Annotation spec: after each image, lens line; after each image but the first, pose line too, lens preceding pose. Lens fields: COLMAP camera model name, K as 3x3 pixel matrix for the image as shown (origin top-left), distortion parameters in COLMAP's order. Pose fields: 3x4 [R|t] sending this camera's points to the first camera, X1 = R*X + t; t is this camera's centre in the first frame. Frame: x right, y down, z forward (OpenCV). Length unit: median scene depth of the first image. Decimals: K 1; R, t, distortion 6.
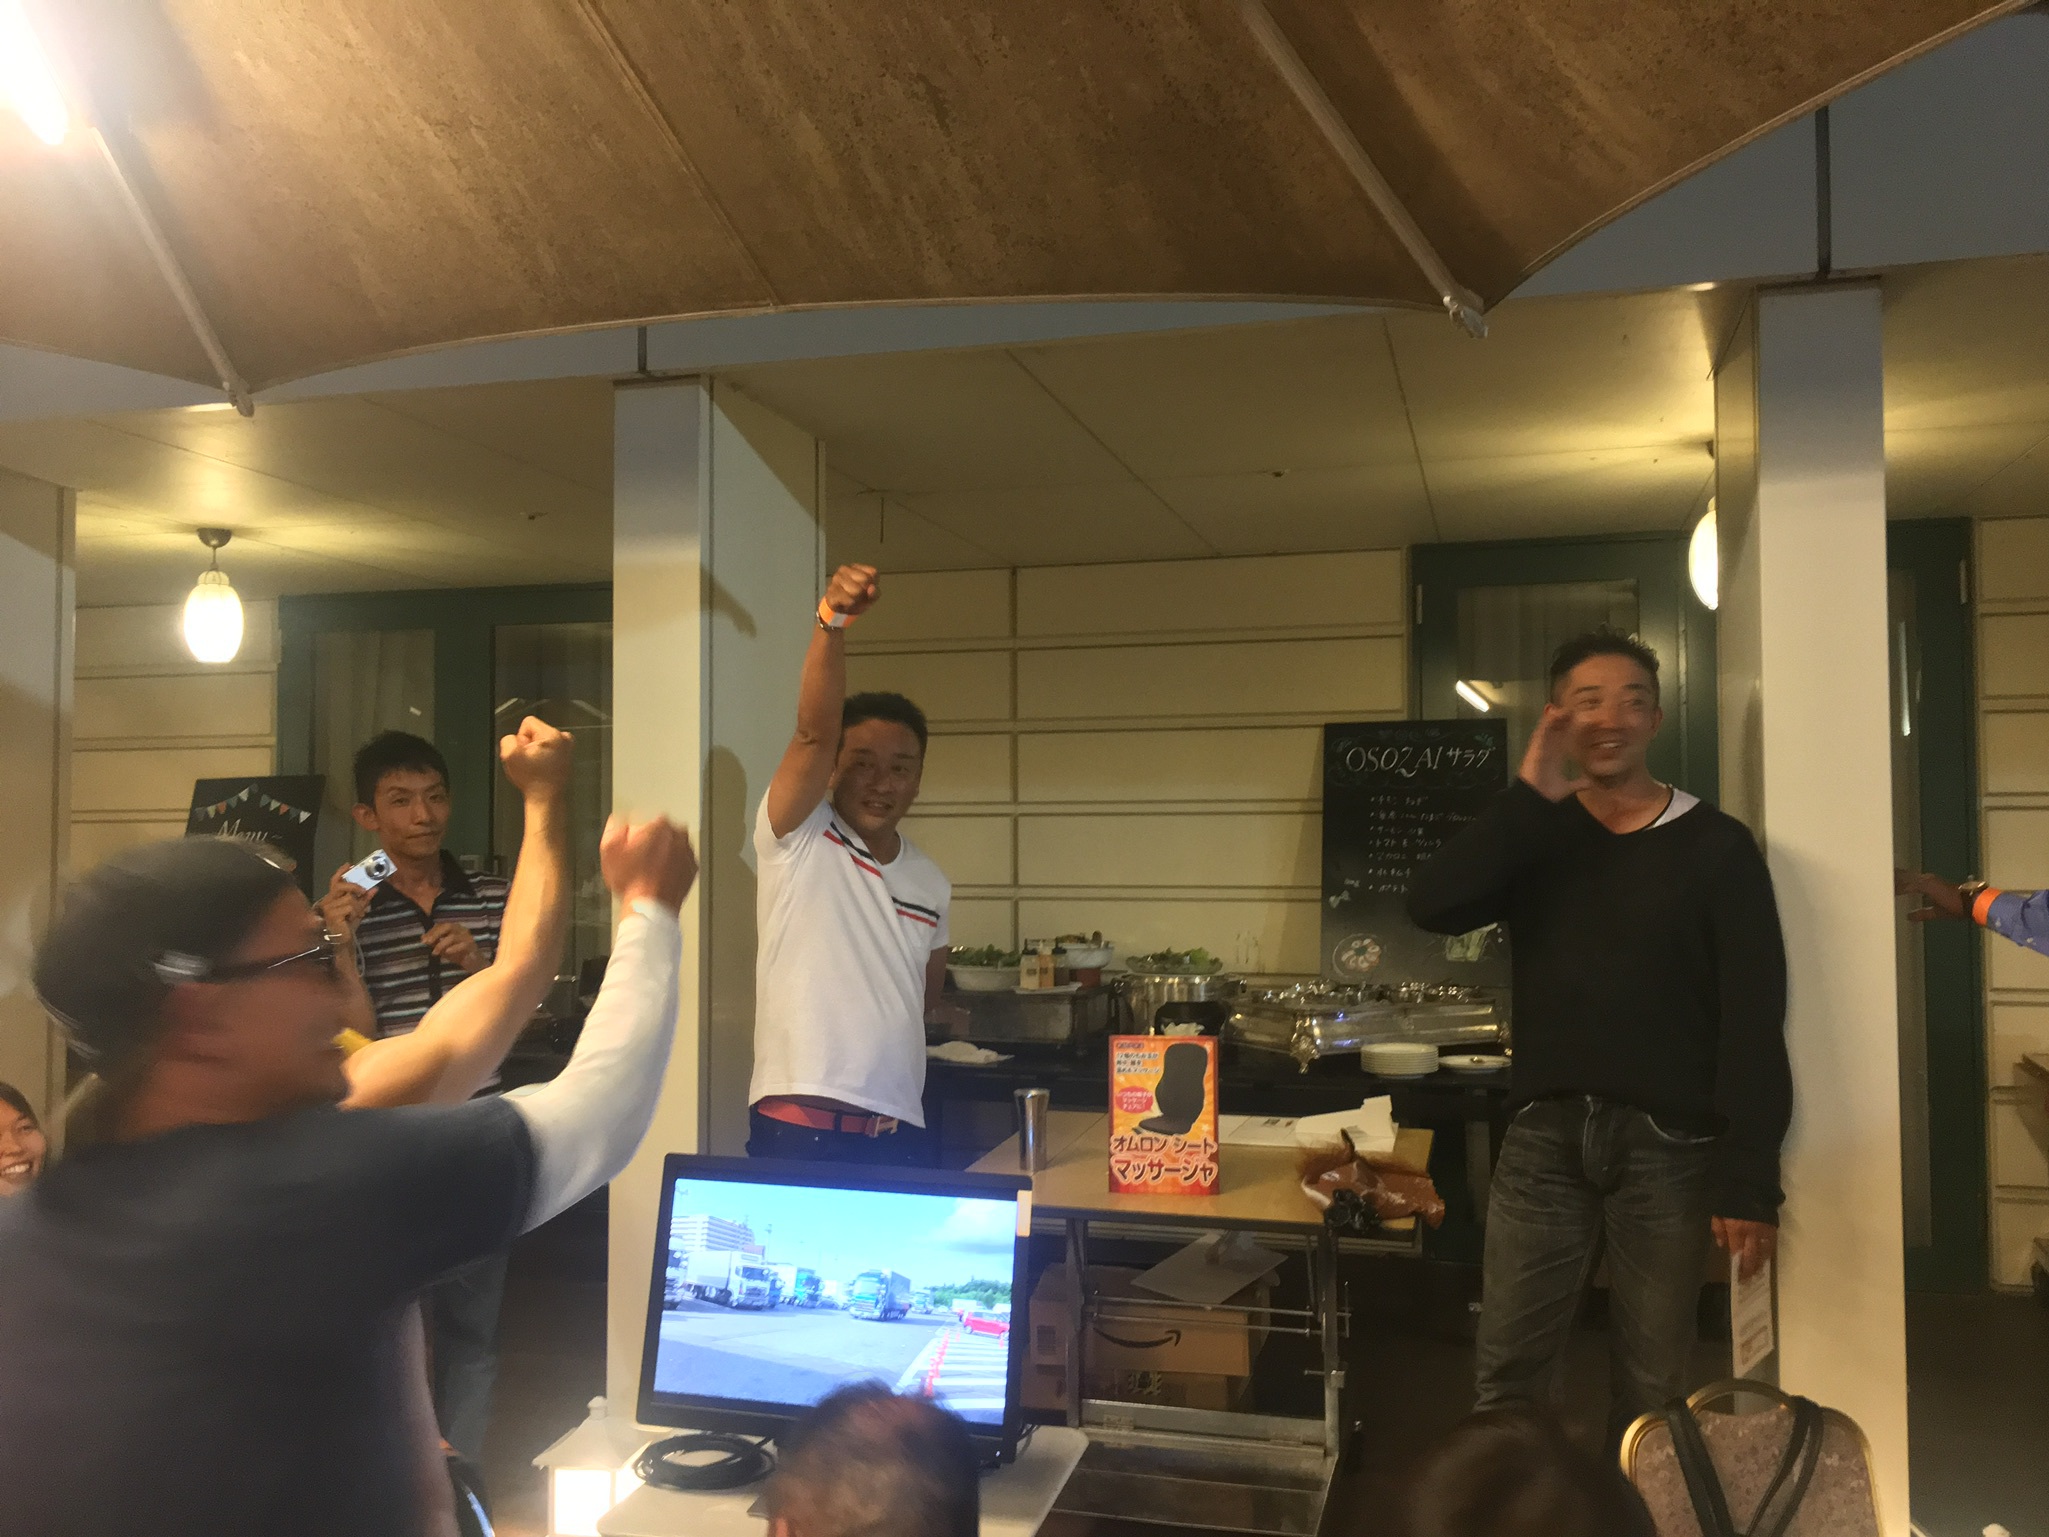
lens RADIAL K [[1741.4, 0, 1020.8], [0, 1741.4, 767.3], [0, 0, 1]] dist [0.086038, -0.126316]
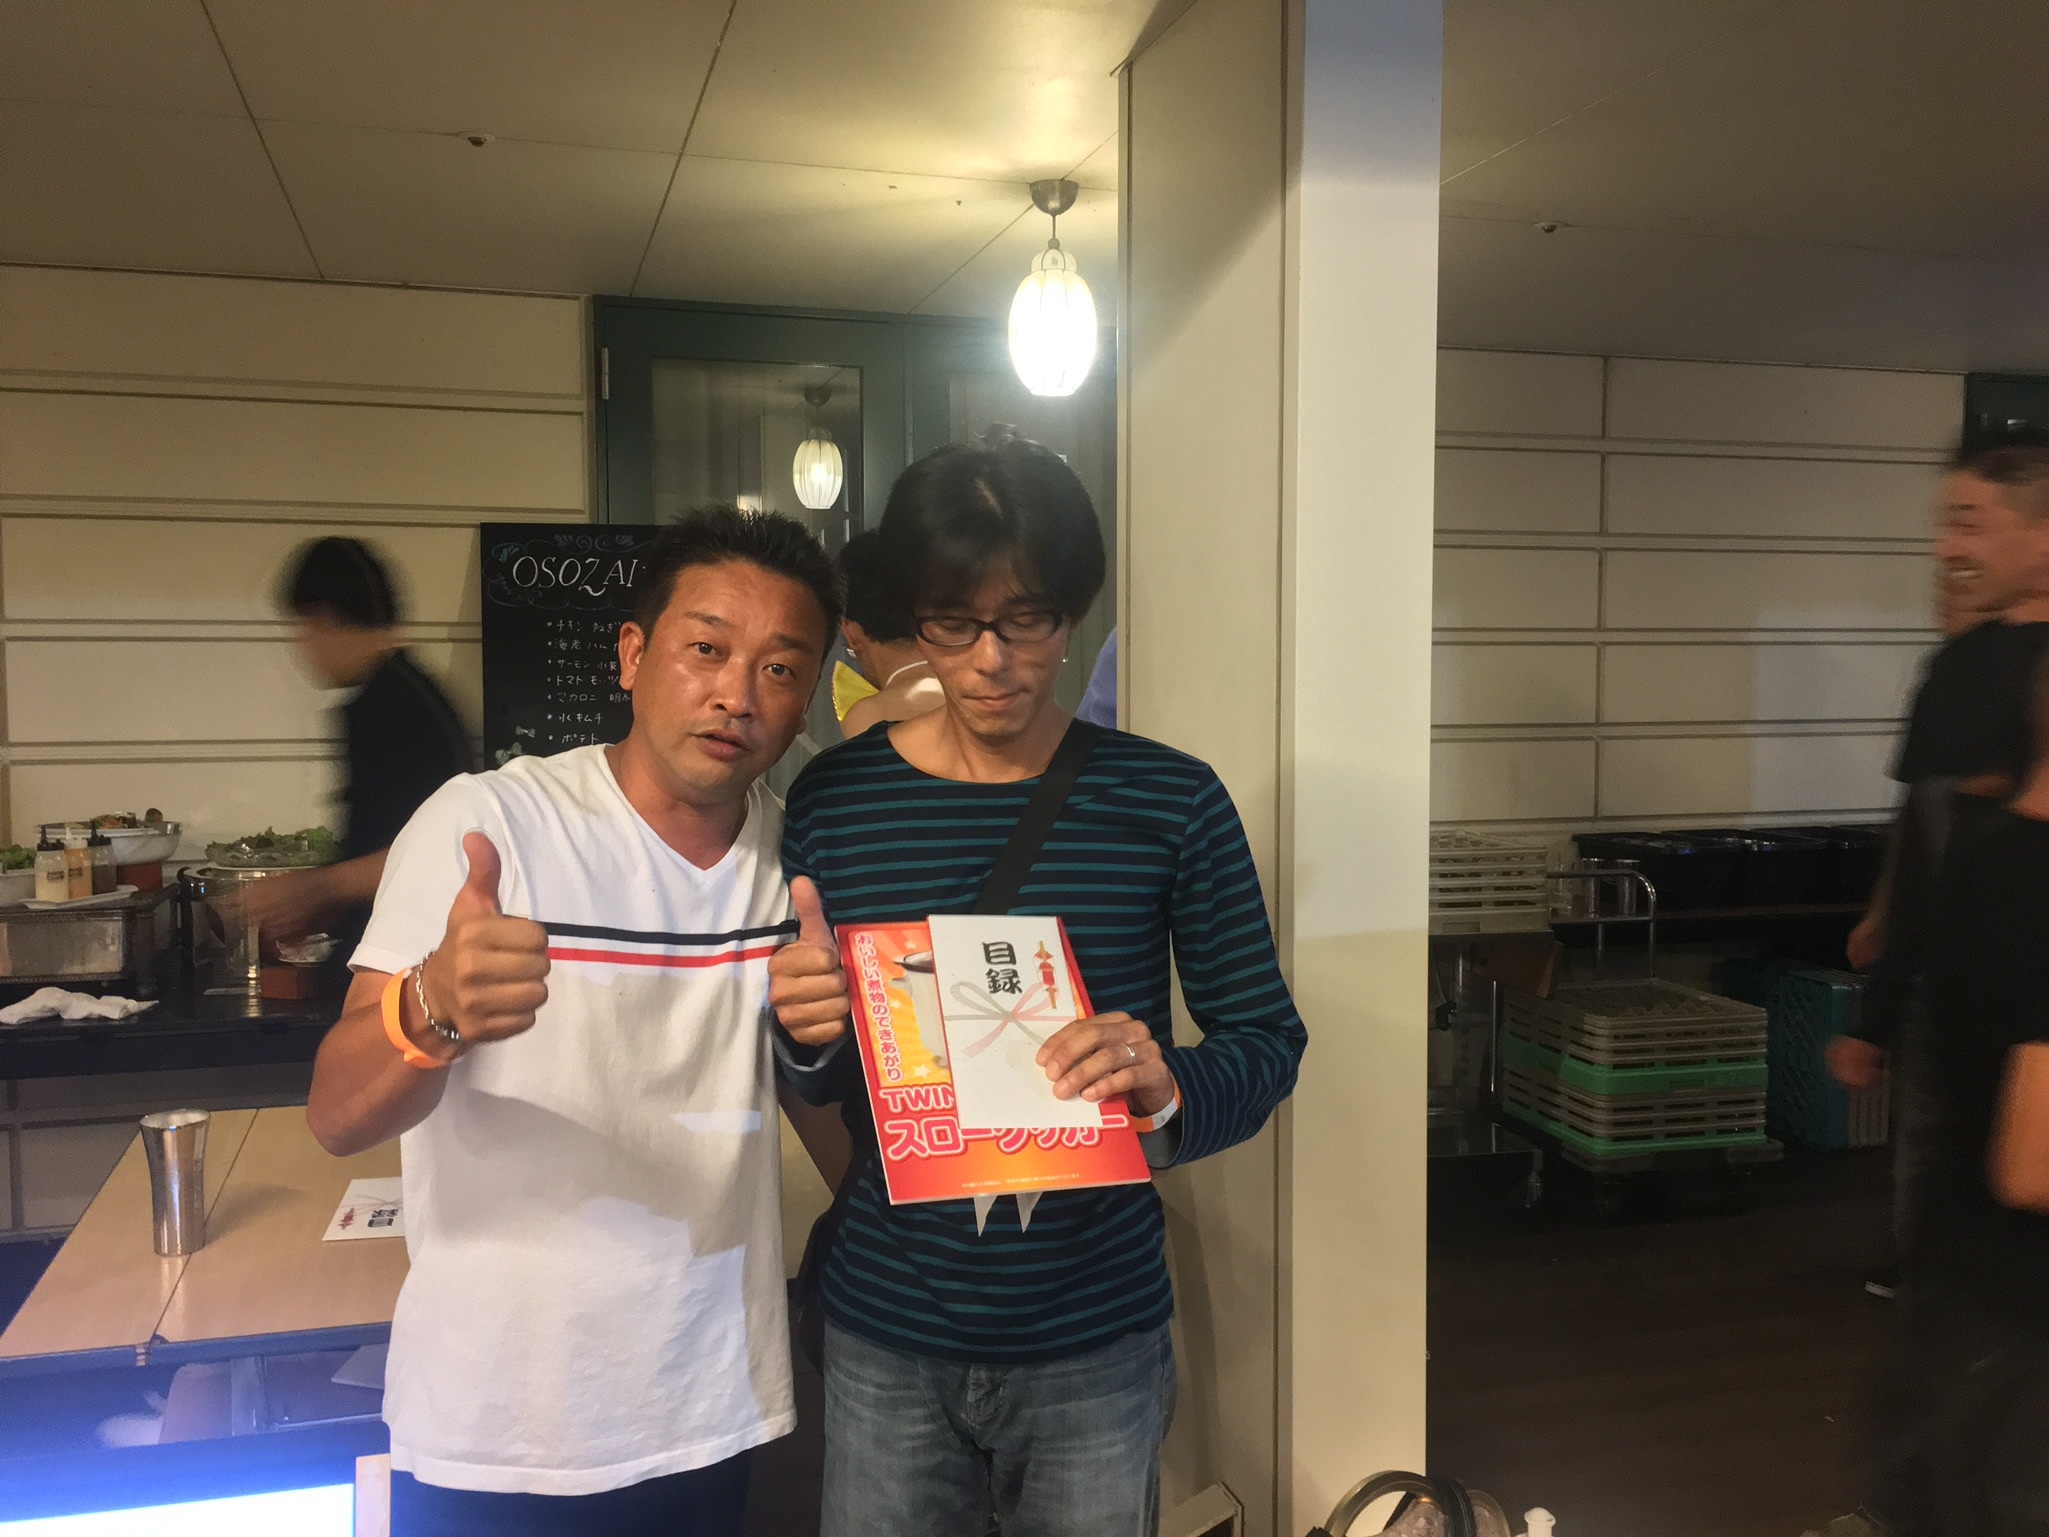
lens RADIAL K [[1736.9, 0, 1022.0], [0, 1736.9, 768.4], [0, 0, 1]] dist [0.091755, -0.127346]
pose [[0.842681, -0.028916, 0.537636, -0.048890], [-0.021889, 0.995891, 0.087870, 0.011120], [-0.537968, -0.085815, 0.838586, 0.274055]]
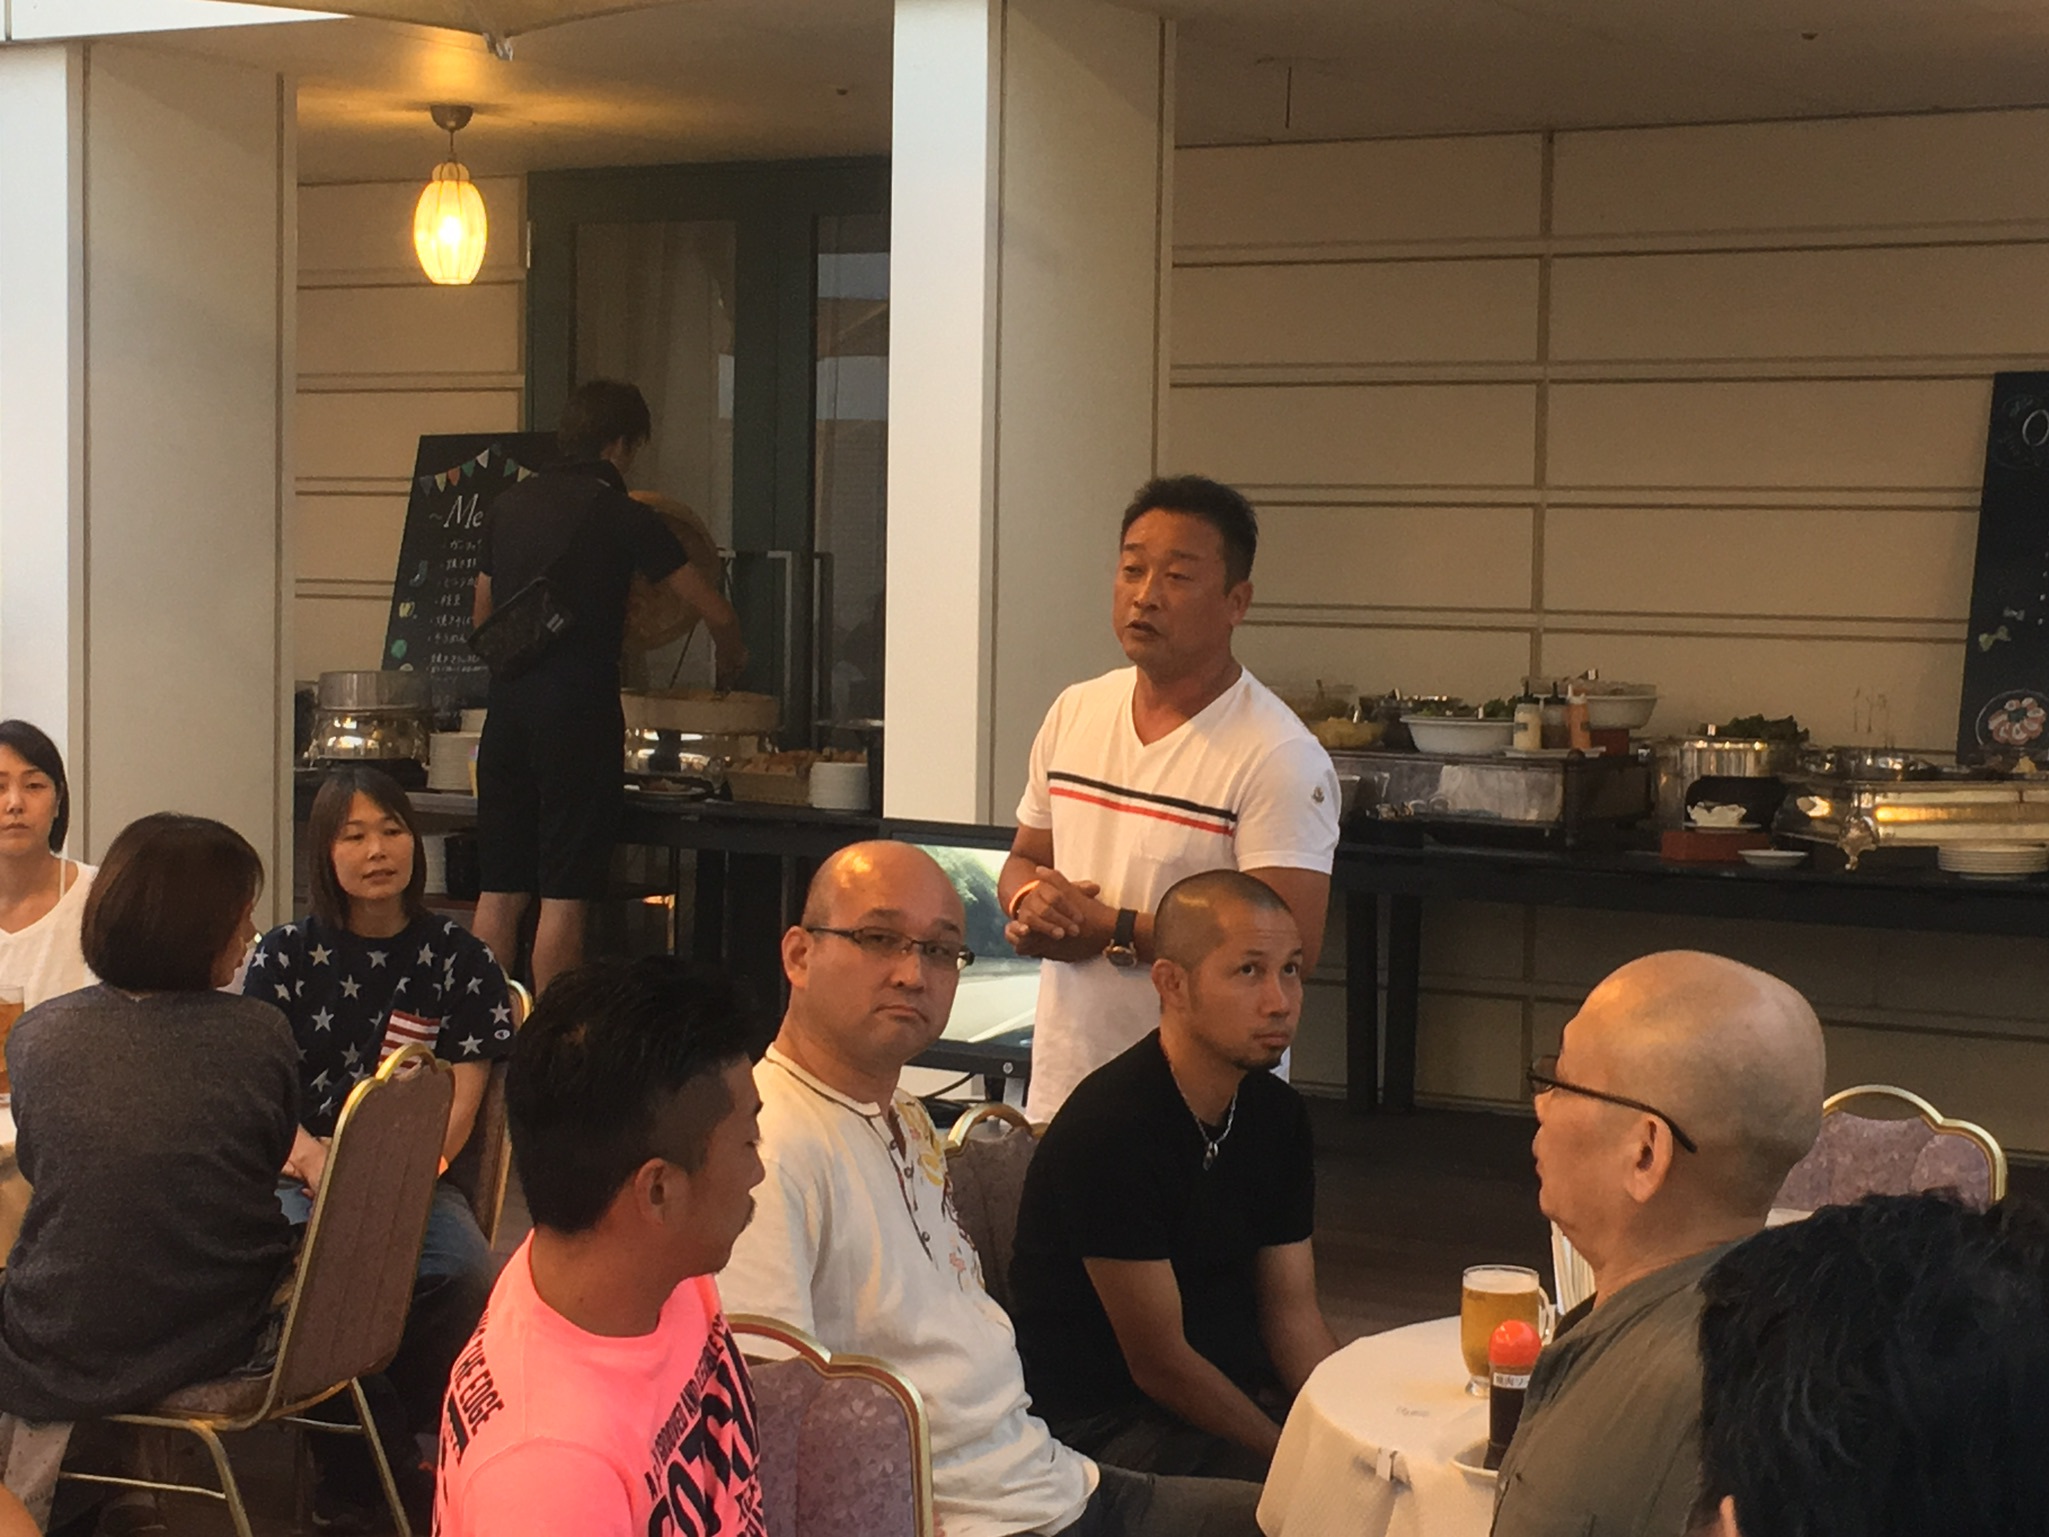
lens RADIAL K [[3864.7, 0, 1015.7], [0, 3864.7, 762.8], [0, 0, 1]] dist [0.052268, 0.142049]
pose [[0.963760, 0.034249, -0.264562, 0.254872], [-0.009430, 0.995478, 0.094518, -0.016544], [0.266603, -0.088598, 0.959726, -0.628759]]
